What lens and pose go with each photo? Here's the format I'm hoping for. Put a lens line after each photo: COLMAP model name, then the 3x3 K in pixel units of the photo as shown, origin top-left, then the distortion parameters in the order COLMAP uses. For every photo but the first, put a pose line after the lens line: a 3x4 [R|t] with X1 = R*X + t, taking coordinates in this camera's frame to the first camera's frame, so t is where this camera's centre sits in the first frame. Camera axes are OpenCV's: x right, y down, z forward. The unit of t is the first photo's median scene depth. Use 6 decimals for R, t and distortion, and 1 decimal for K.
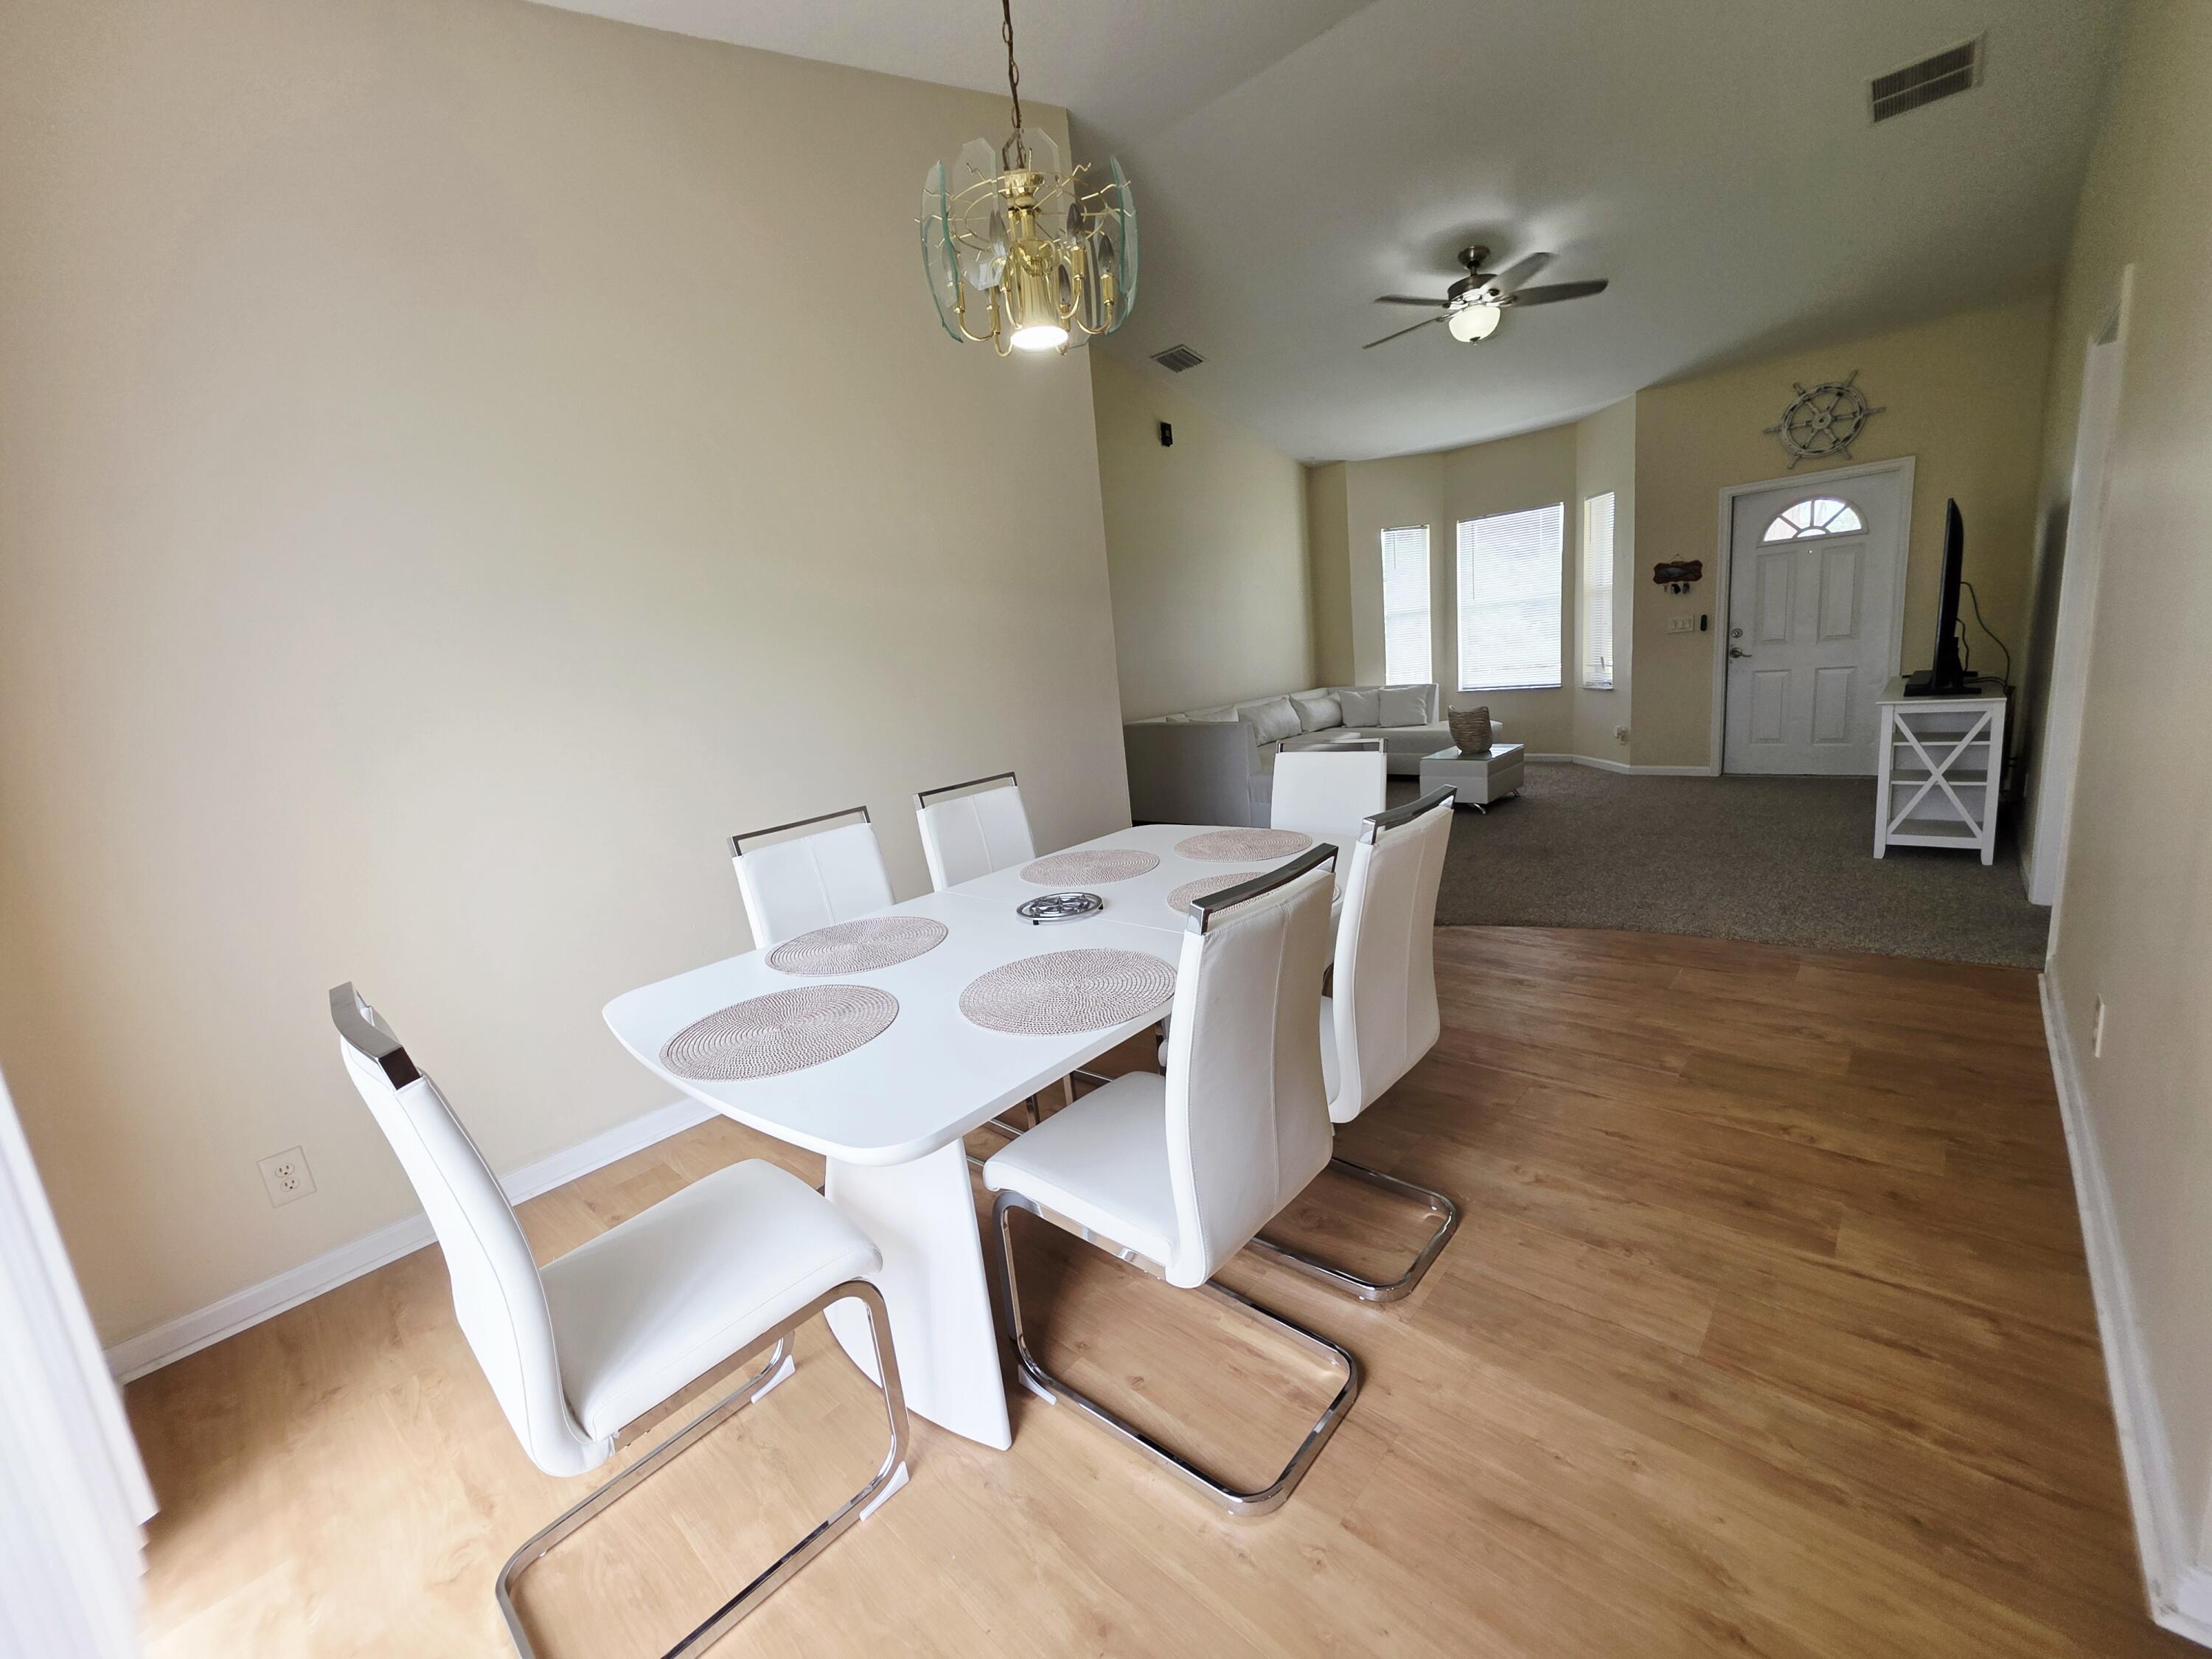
lens RADIAL K [[888.9, 0, 1106.0], [0, 888.9, 827.7], [0, 0, 1]] dist [-0.000615, 0.000200]
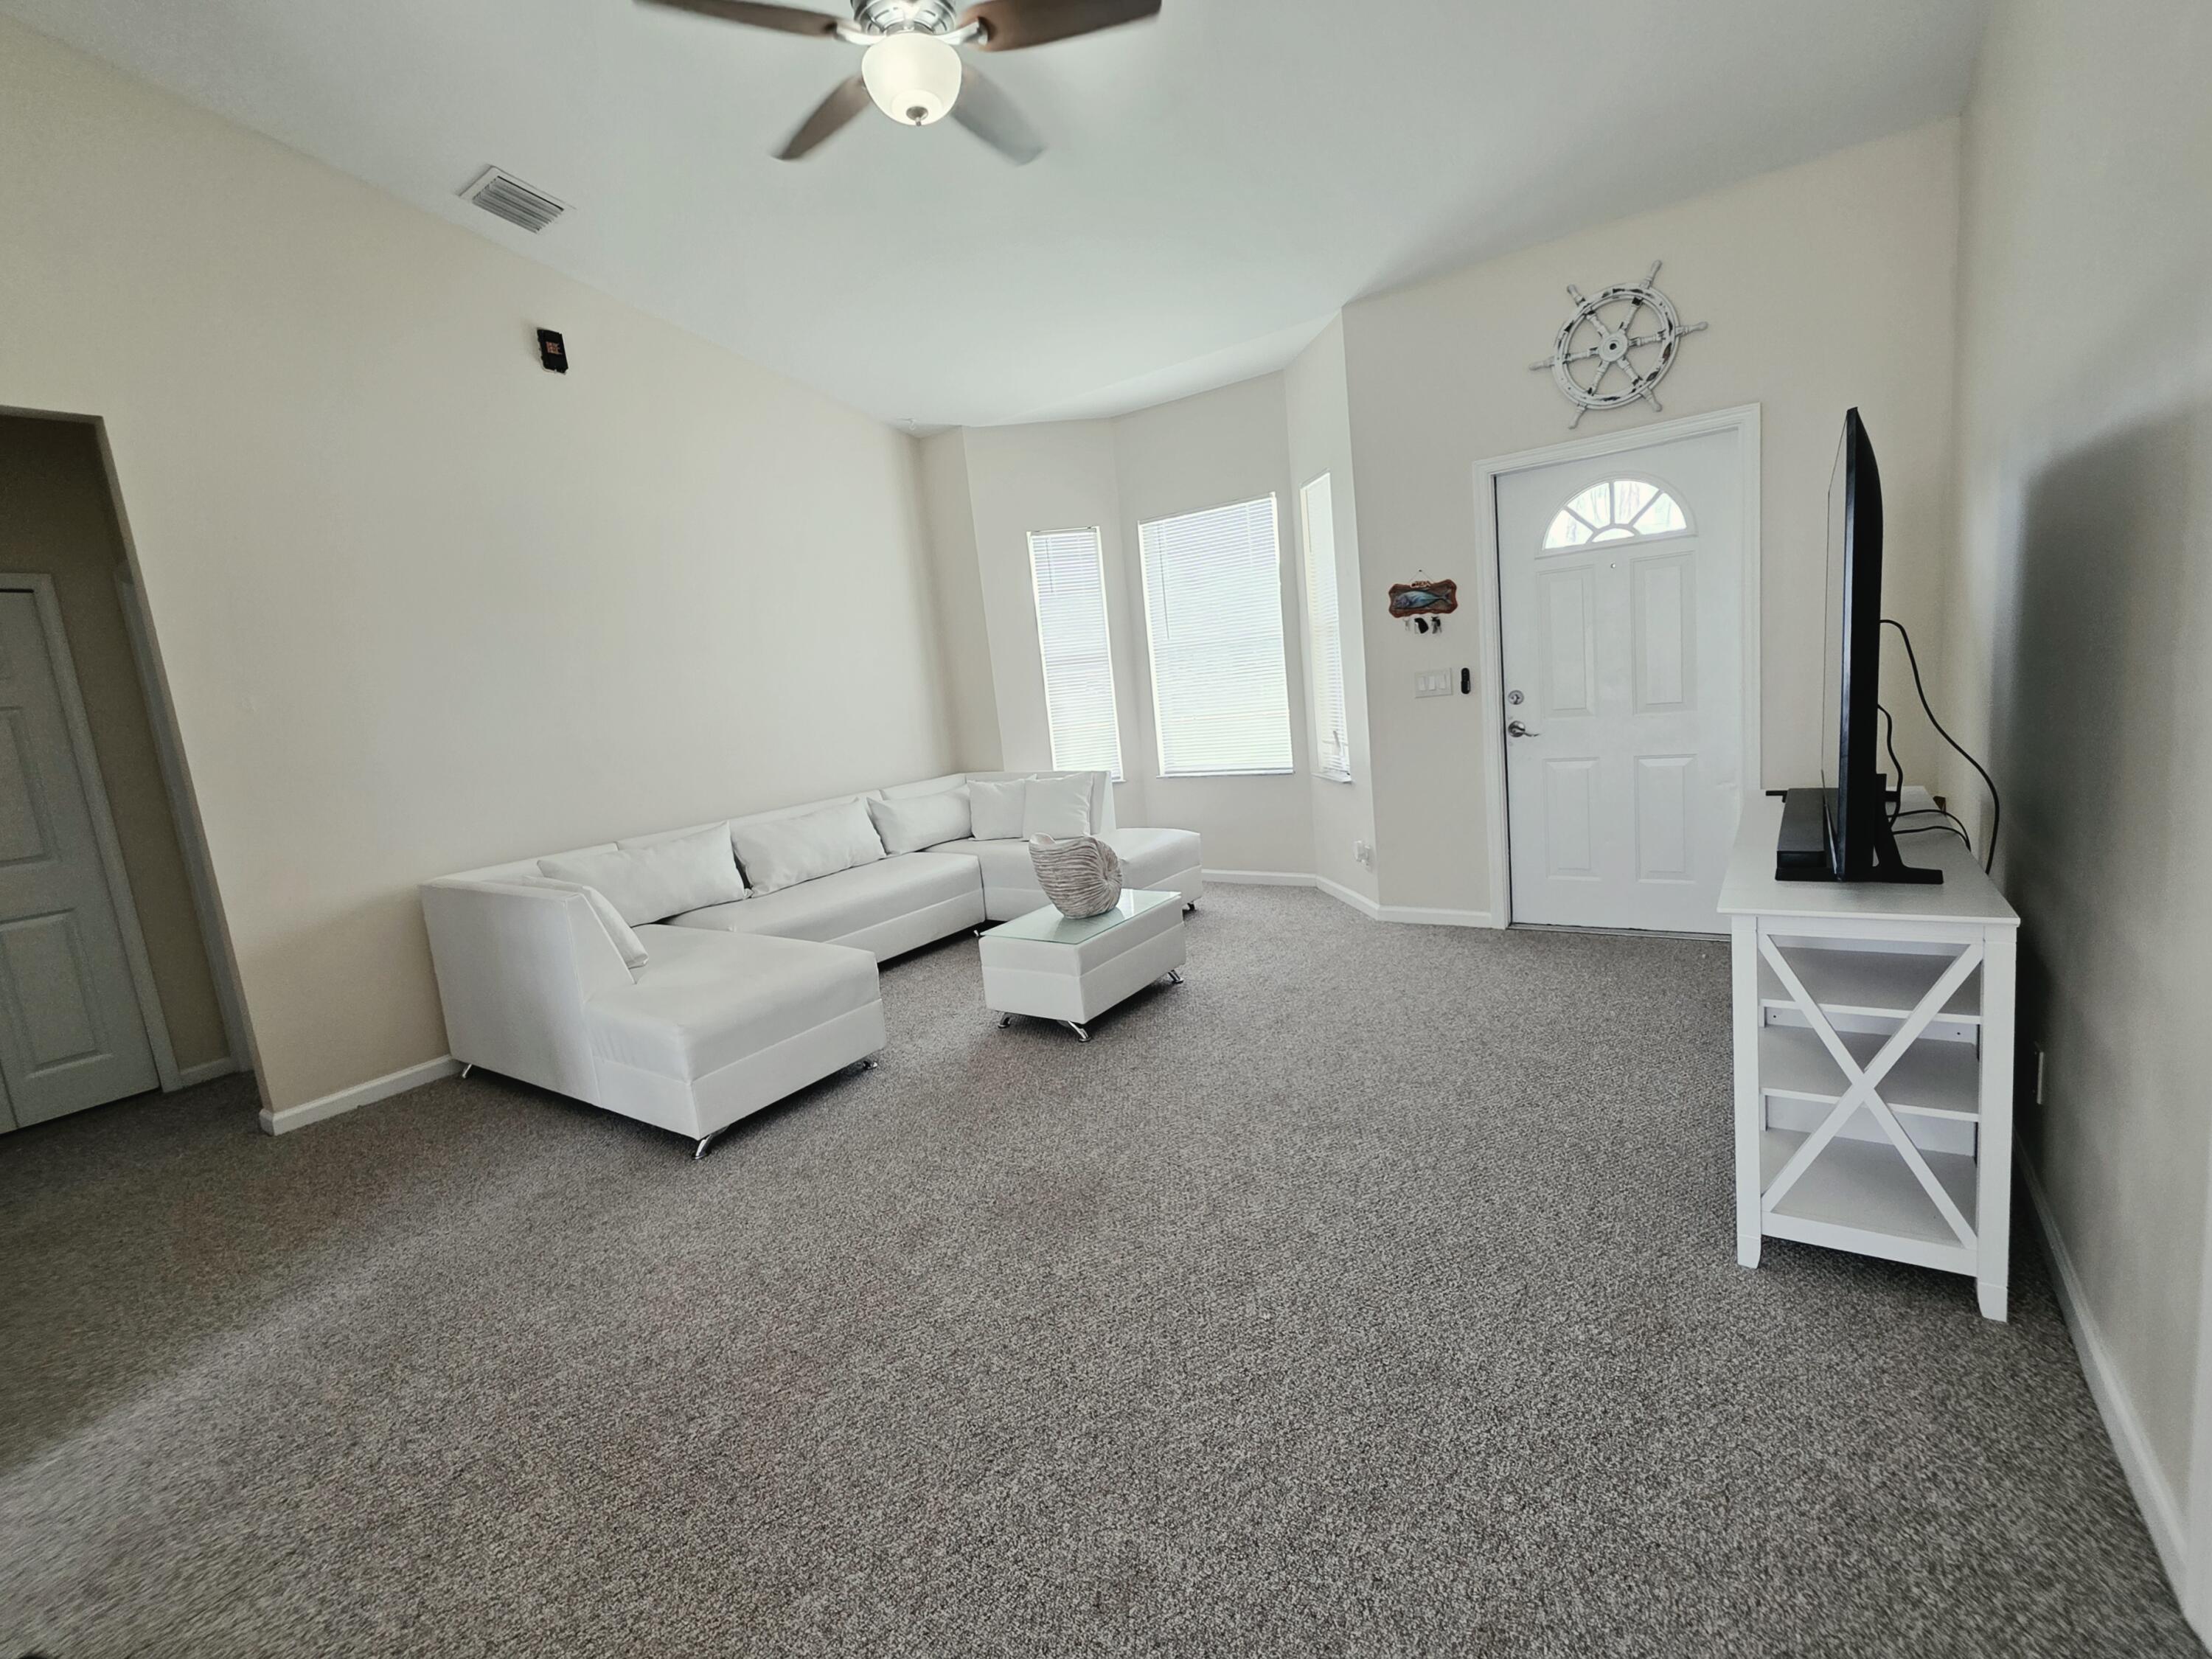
lens RADIAL K [[986.1, 0, 1107.8], [0, 986.1, 826.1], [0, 0, 1]] dist [0.000852, 0.000171]
pose [[0.989833, -0.026398, 0.139764, 0.344862], [0.034083, 0.998019, -0.052881, -0.107284], [-0.138091, 0.057107, 0.988772, 0.384435]]
